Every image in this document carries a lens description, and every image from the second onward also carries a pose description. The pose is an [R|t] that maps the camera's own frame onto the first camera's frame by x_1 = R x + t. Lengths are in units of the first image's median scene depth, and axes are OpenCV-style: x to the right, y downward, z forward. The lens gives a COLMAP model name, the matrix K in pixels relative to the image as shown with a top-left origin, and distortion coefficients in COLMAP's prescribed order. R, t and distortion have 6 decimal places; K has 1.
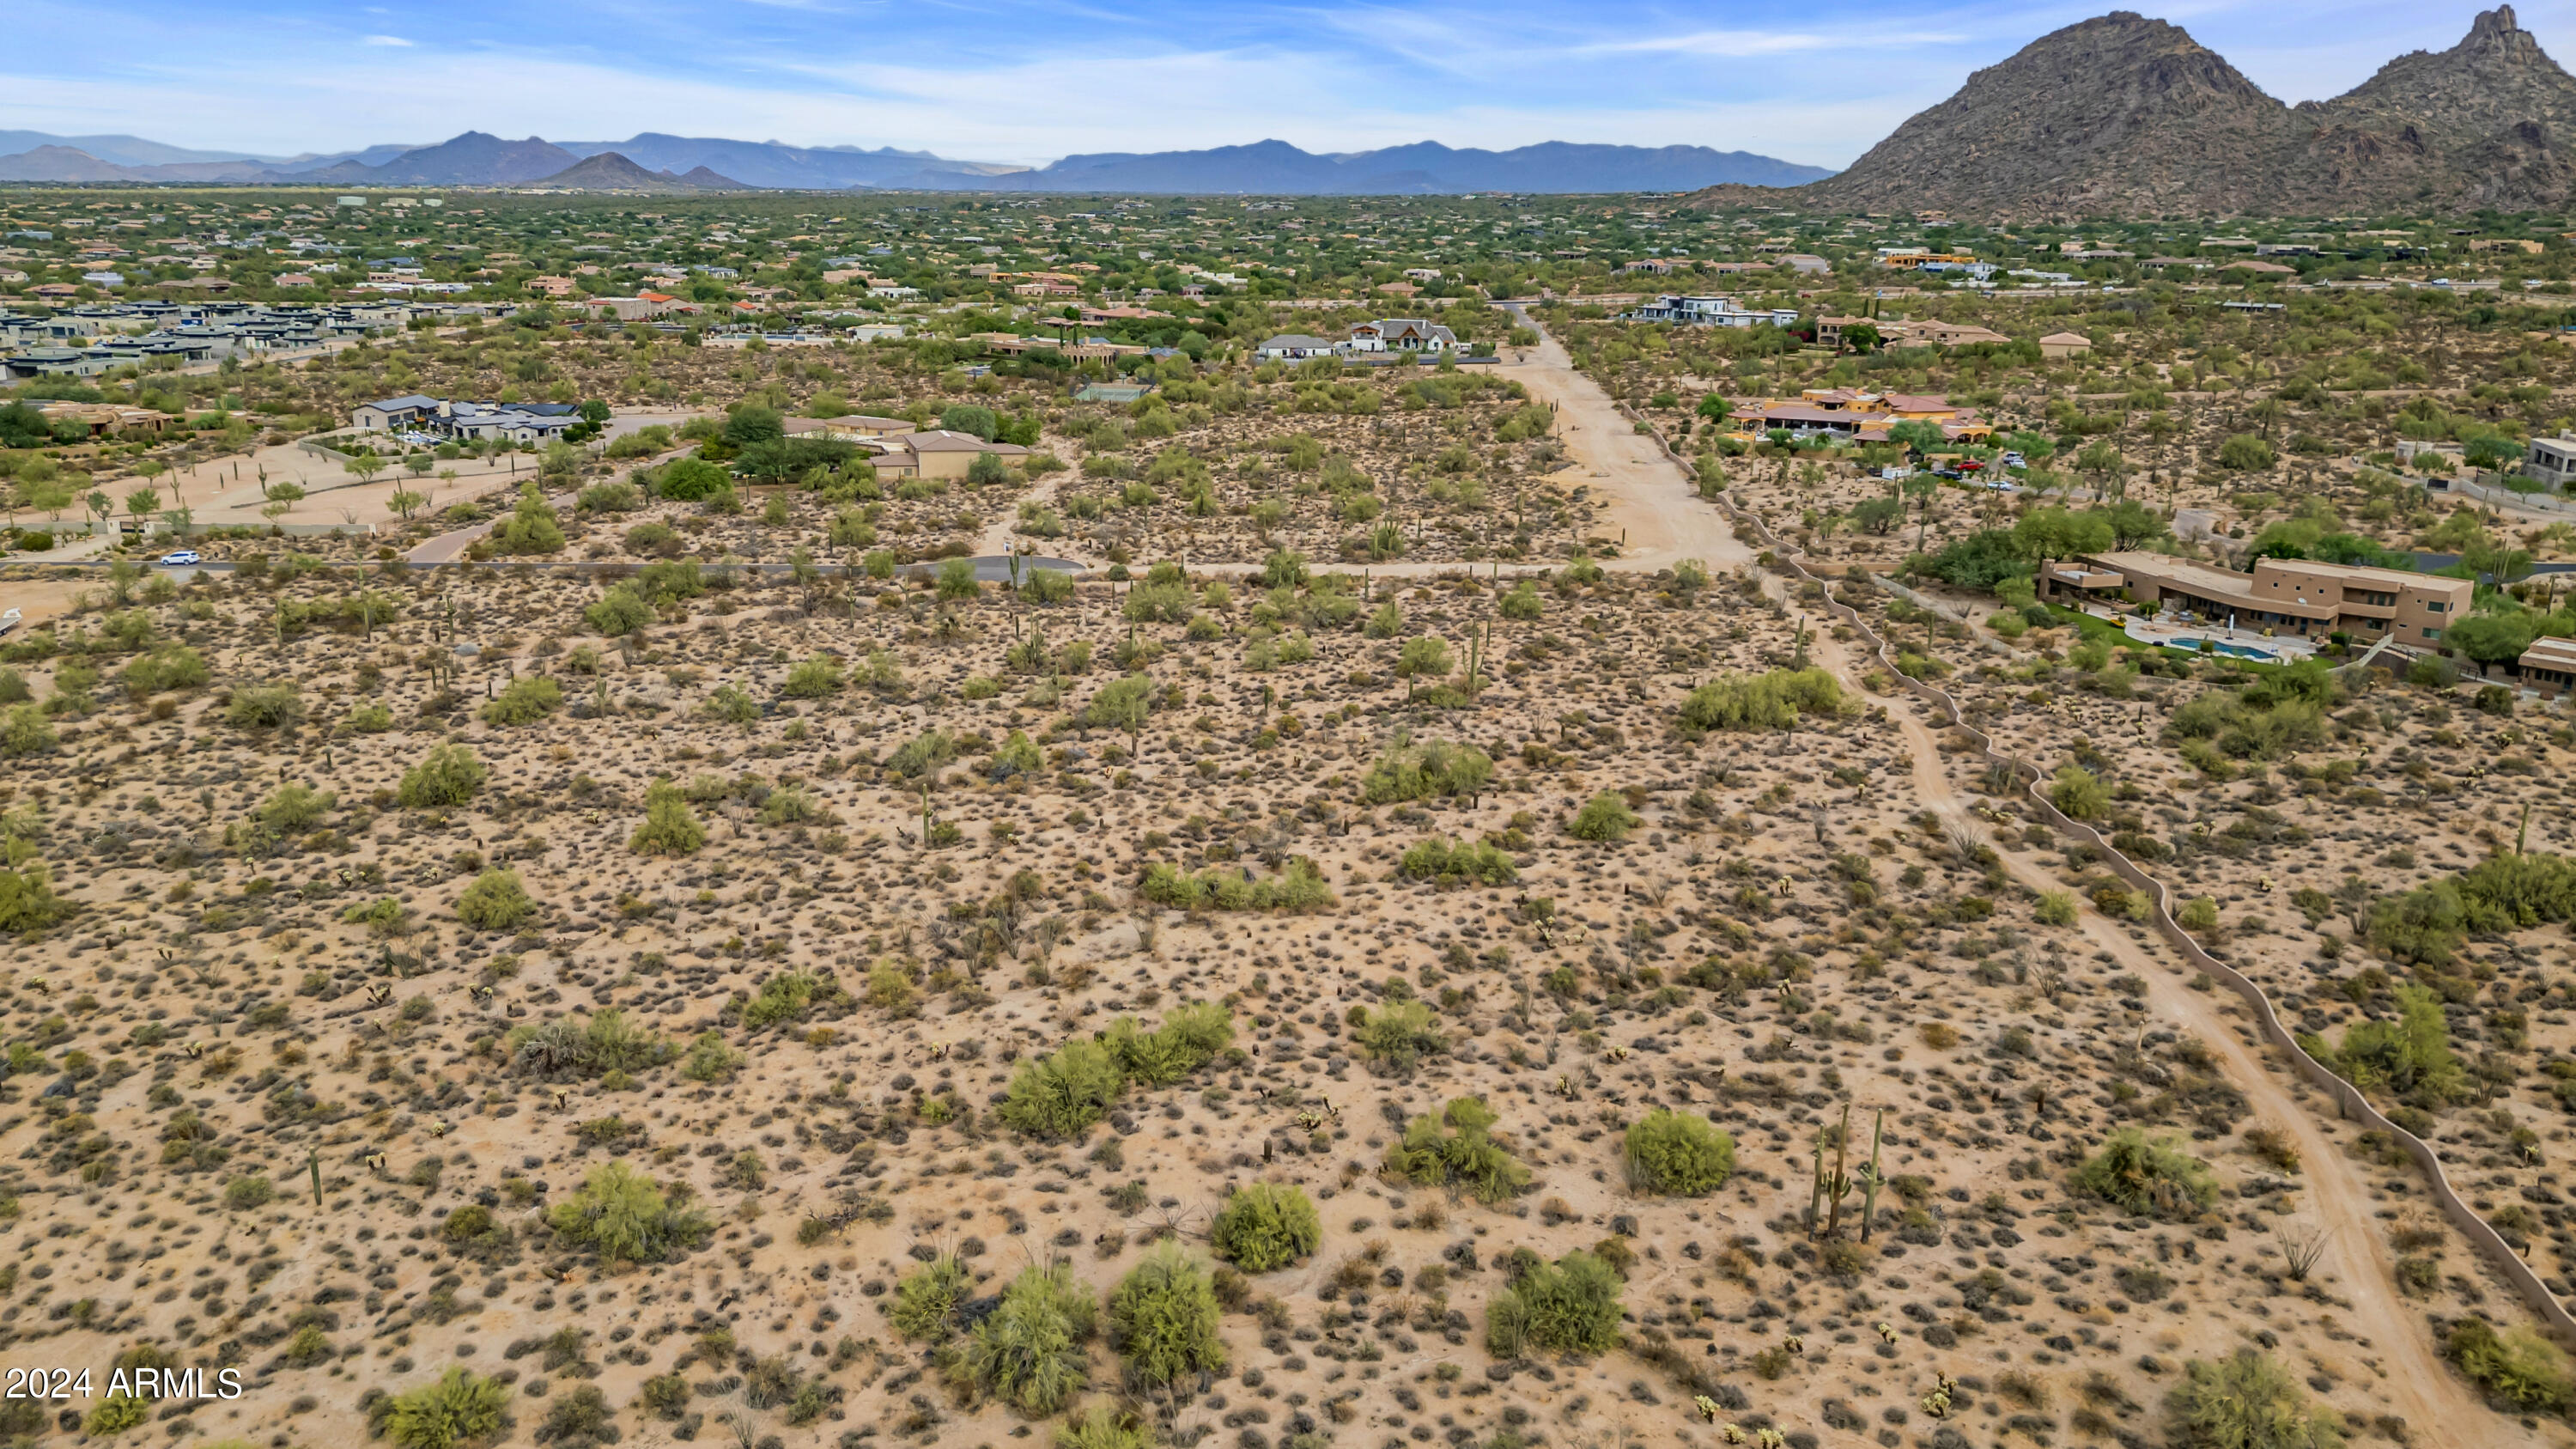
lens RADIAL K [[1885.3, 0, 1288.0], [0, 1885.3, 724.5], [0, 0, 1]] dist [0.071757, -0.079240]
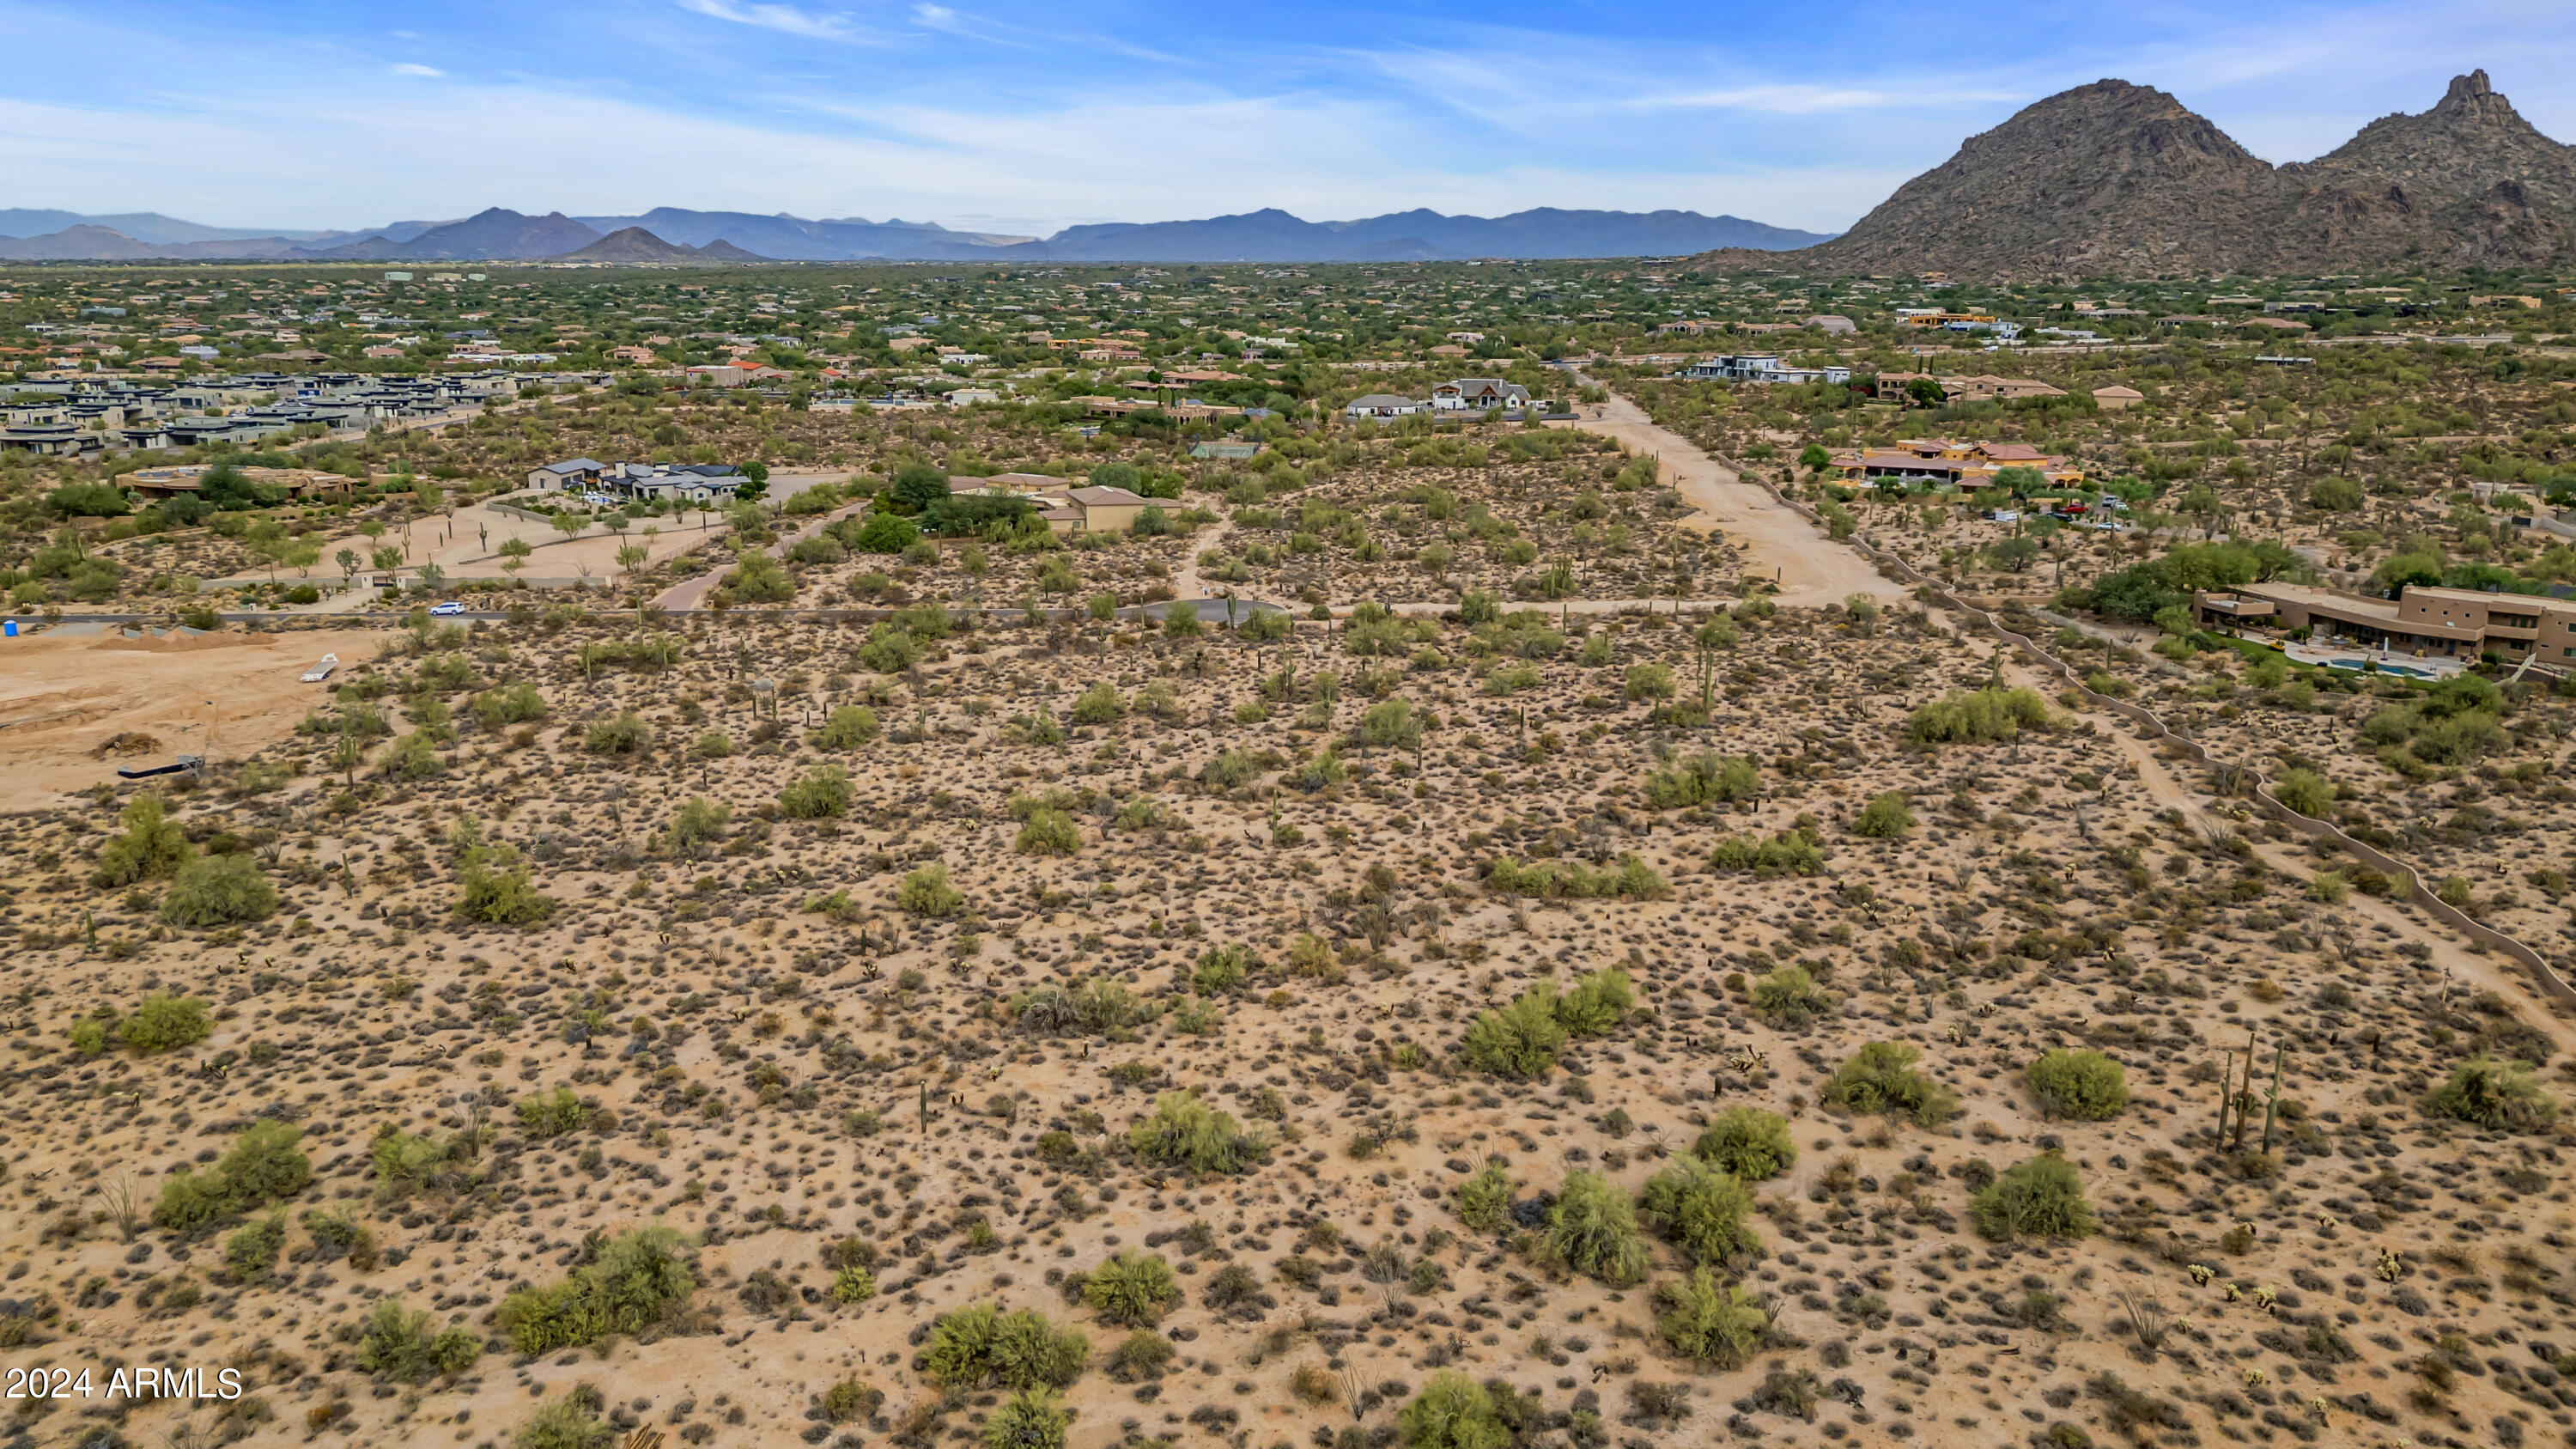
lens RADIAL K [[1849.0, 0, 1284.8], [0, 1849.0, 732.8], [0, 0, 1]] dist [0.073818, -0.078742]
pose [[0.999960, -0.008930, 0.000624, -0.123114], [0.008942, 0.999669, -0.024131, 0.015471], [-0.000408, 0.024136, 0.999709, -0.063589]]
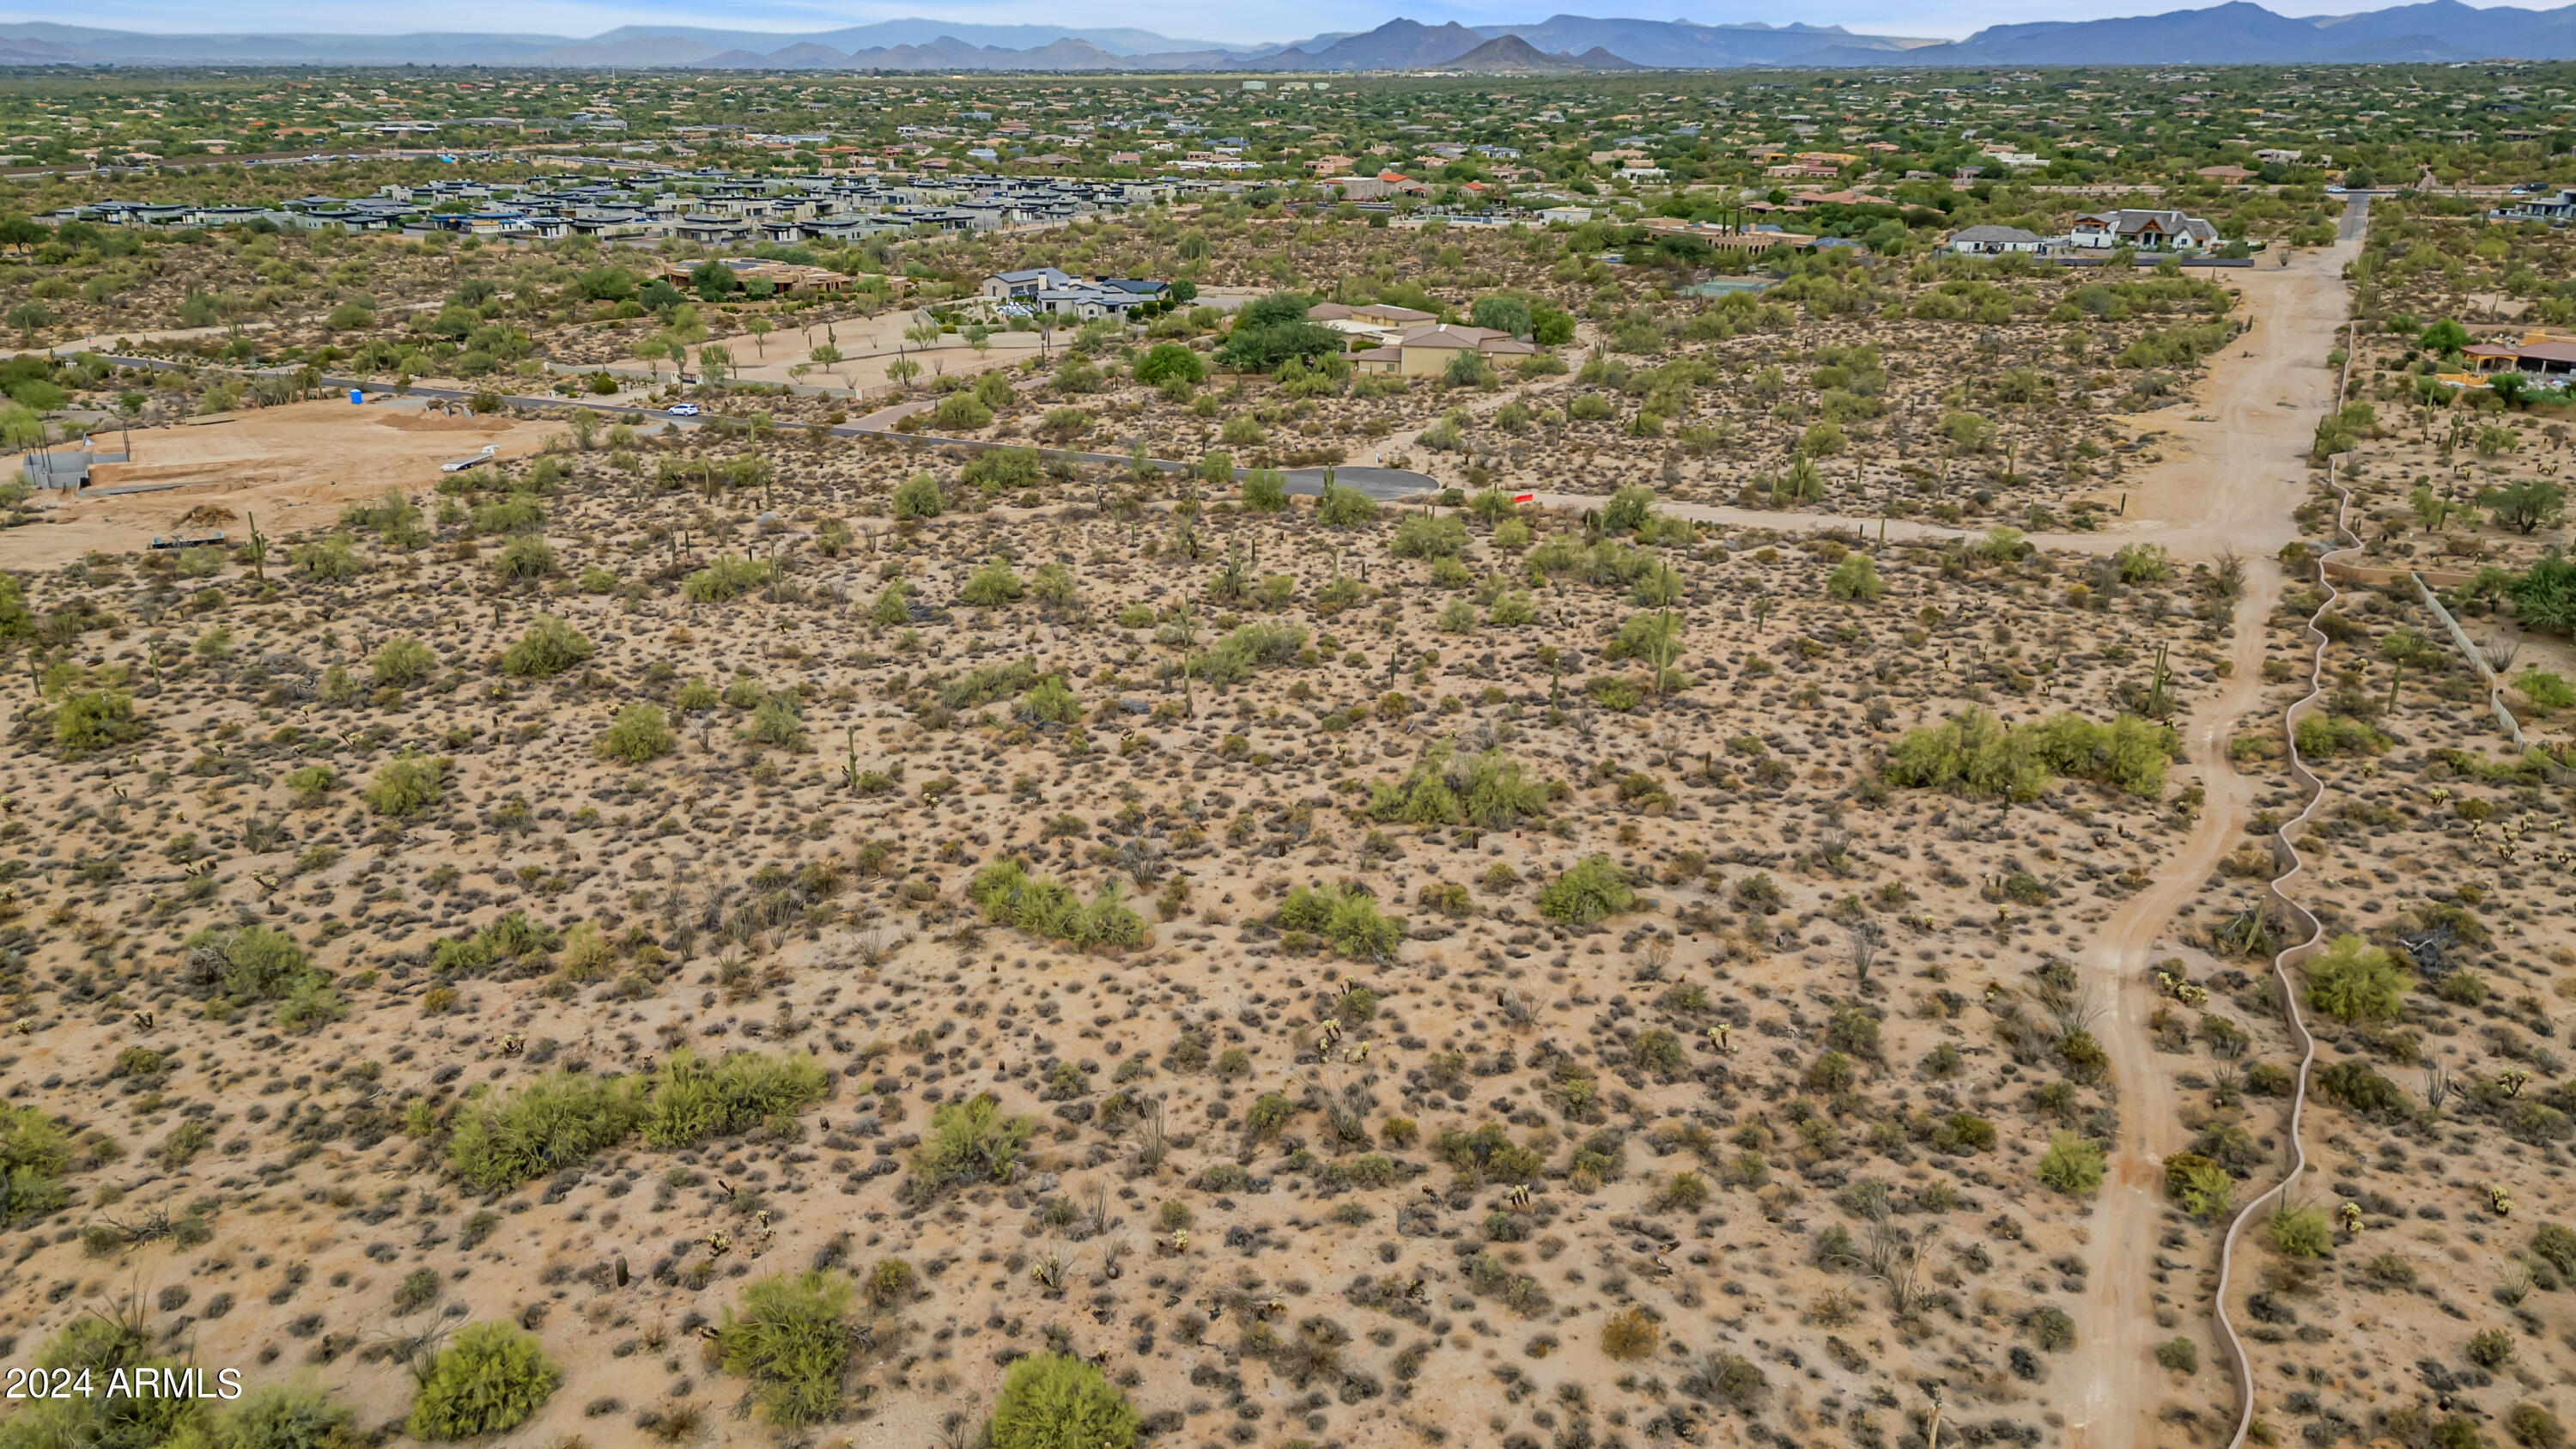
lens RADIAL K [[1872.9, 0, 1291.9], [0, 1872.9, 726.1], [0, 0, 1]] dist [0.085549, -0.112340]
pose [[0.900351, 0.136282, -0.413274, 0.241222], [-0.111184, 0.990217, 0.084314, -0.043644], [0.420722, -0.029963, 0.906695, 0.184776]]
